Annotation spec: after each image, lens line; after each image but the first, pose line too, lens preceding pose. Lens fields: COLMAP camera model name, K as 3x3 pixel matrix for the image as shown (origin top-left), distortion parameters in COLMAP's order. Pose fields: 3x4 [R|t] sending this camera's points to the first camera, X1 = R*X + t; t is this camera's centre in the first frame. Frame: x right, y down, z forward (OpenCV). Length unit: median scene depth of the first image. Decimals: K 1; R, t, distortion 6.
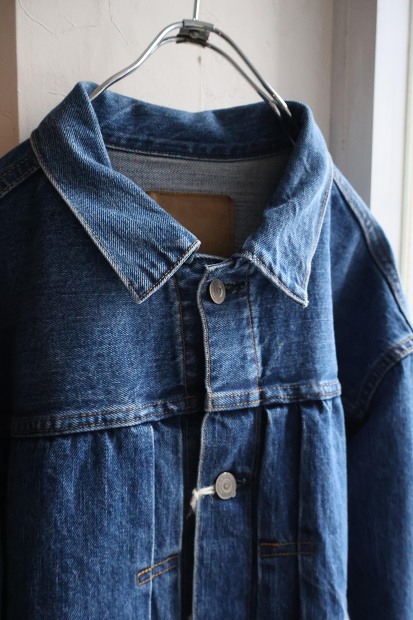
lens RADIAL K [[550.7, 0, 207.8], [0, 550.7, 309.6], [0, 0, 1]] dist [0.011292, -0.007438]
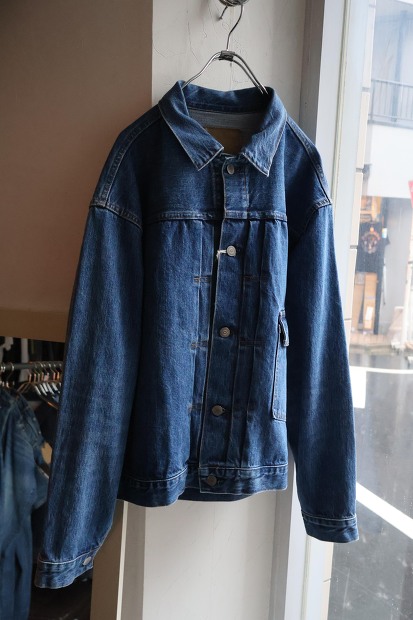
lens RADIAL K [[550.7, 0, 207.4], [0, 550.7, 309.6], [0, 0, 1]] dist [0.011292, -0.007438]
pose [[0.992636, 0.044080, -0.112828, 0.213341], [-0.034668, 0.995857, 0.084062, 0.376535], [0.116066, -0.079531, 0.990052, -1.437629]]
